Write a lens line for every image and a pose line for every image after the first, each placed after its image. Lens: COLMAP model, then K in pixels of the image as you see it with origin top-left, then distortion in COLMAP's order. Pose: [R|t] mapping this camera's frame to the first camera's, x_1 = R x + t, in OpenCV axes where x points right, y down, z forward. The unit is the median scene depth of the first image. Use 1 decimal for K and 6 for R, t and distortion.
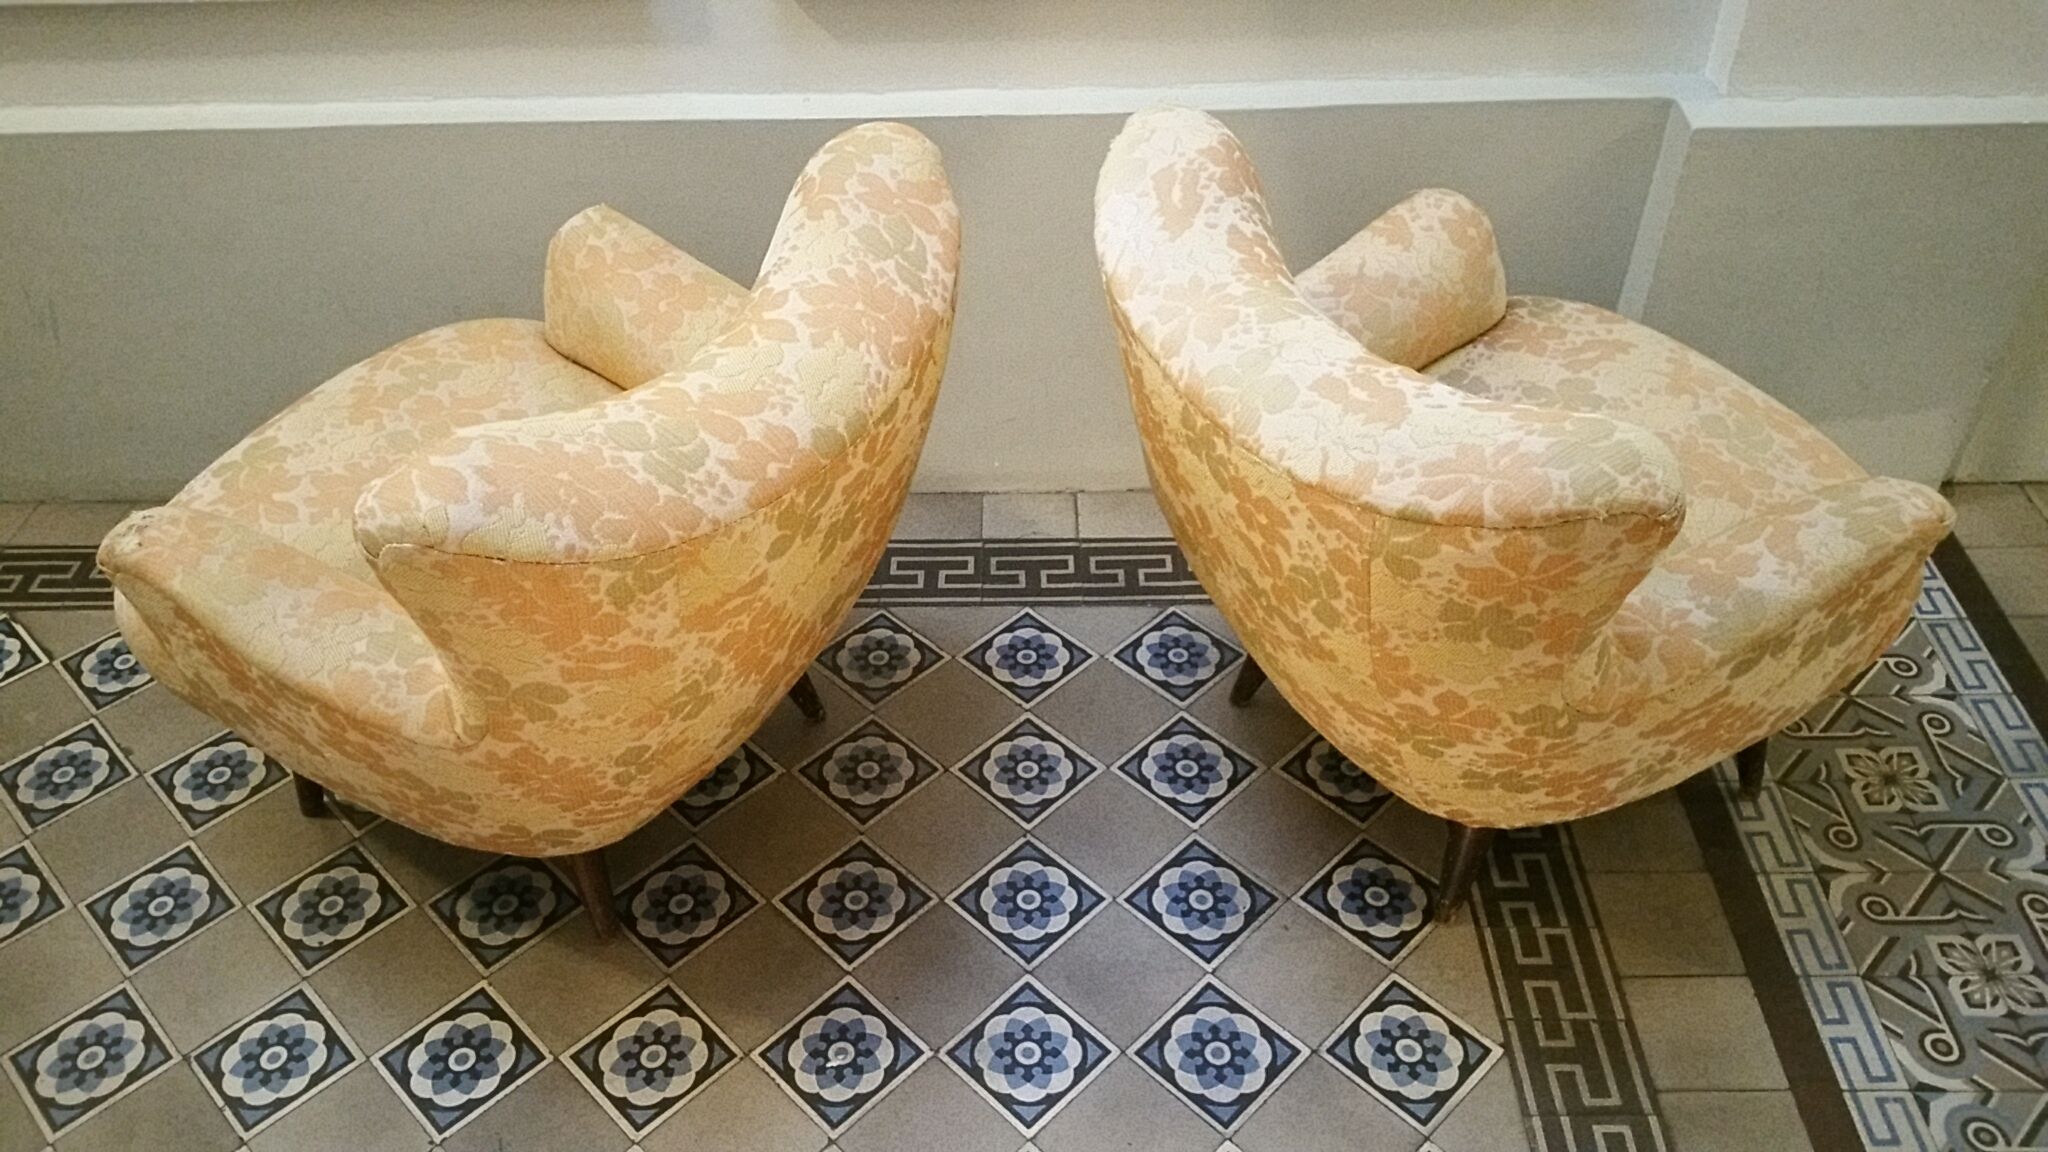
lens RADIAL K [[1680.5, 0, 1024.0], [0, 1680.5, 576.0], [0, 0, 1]] dist [0.118231, -0.256296]
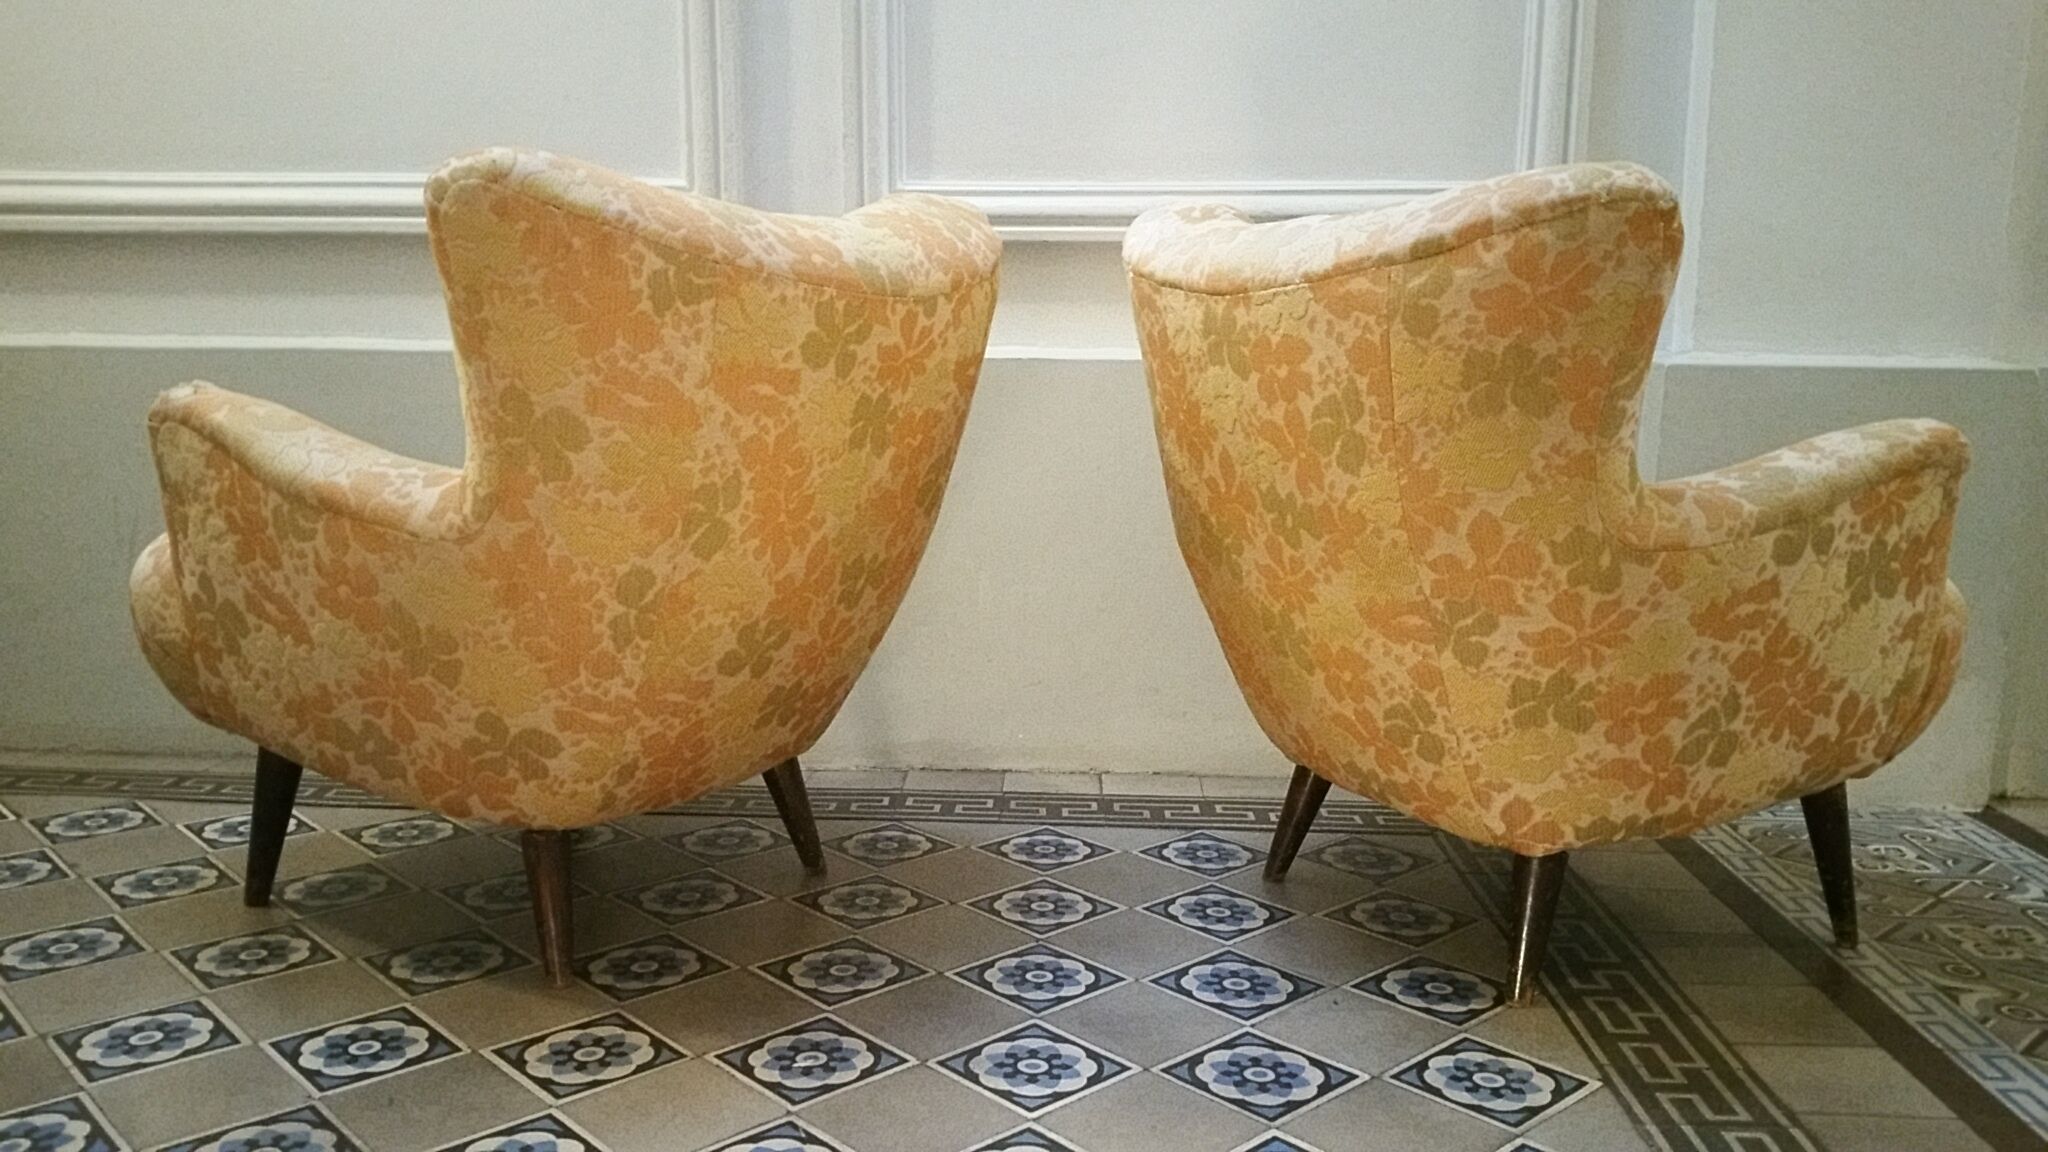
lens RADIAL K [[1649.3, 0, 1024.0], [0, 1649.3, 576.0], [0, 0, 1]] dist [0.102431, -0.188564]
pose [[0.999131, 0.032803, -0.025699, 0.011220], [-0.041434, 0.847672, -0.528900, 0.509573], [0.004435, 0.529505, 0.848295, 0.171974]]
